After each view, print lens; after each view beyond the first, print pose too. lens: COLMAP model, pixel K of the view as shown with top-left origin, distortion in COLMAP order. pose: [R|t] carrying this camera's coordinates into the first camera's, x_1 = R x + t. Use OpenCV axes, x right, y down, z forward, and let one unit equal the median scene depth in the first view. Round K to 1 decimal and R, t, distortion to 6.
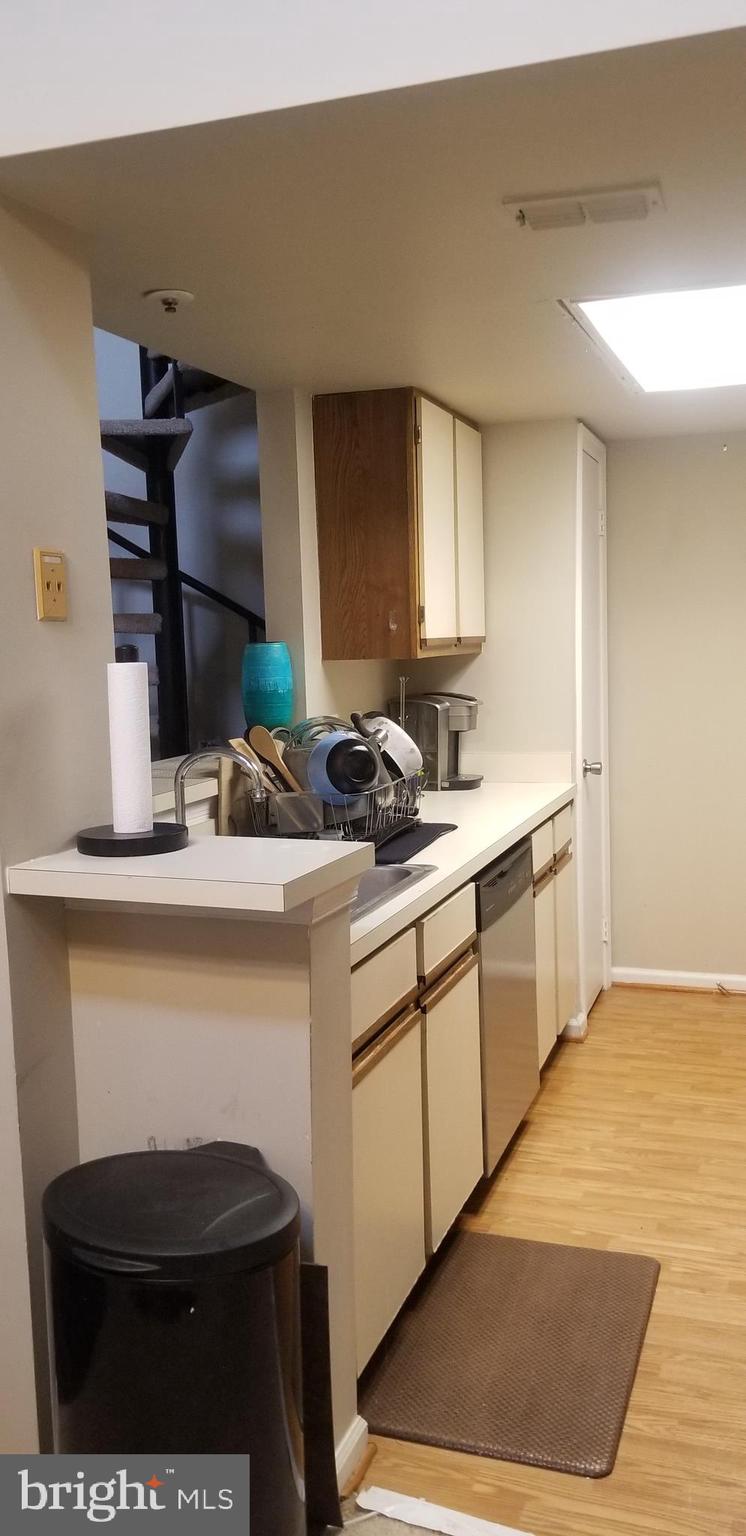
lens RADIAL K [[1230.2, 0, 378.5], [0, 1230.2, 769.1], [0, 0, 1]] dist [0.106808, -0.118628]
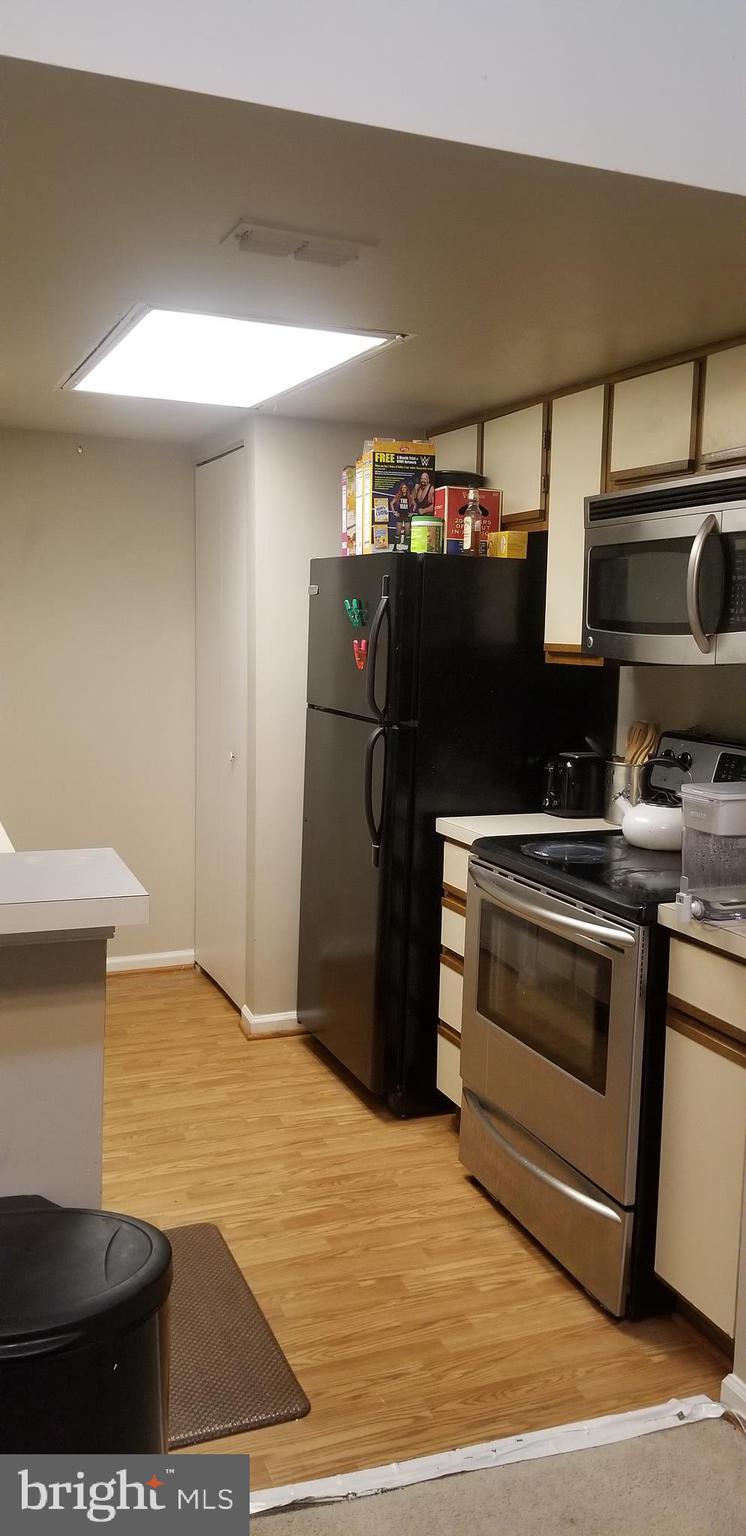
lens RADIAL K [[1230.2, 0, 383.9], [0, 1230.2, 769.1], [0, 0, 1]] dist [0.106808, -0.118628]
pose [[0.736427, -0.031012, 0.675805, -0.368583], [0.024128, 0.999517, 0.019574, -0.012070], [-0.676086, 0.001891, 0.736820, 0.113741]]
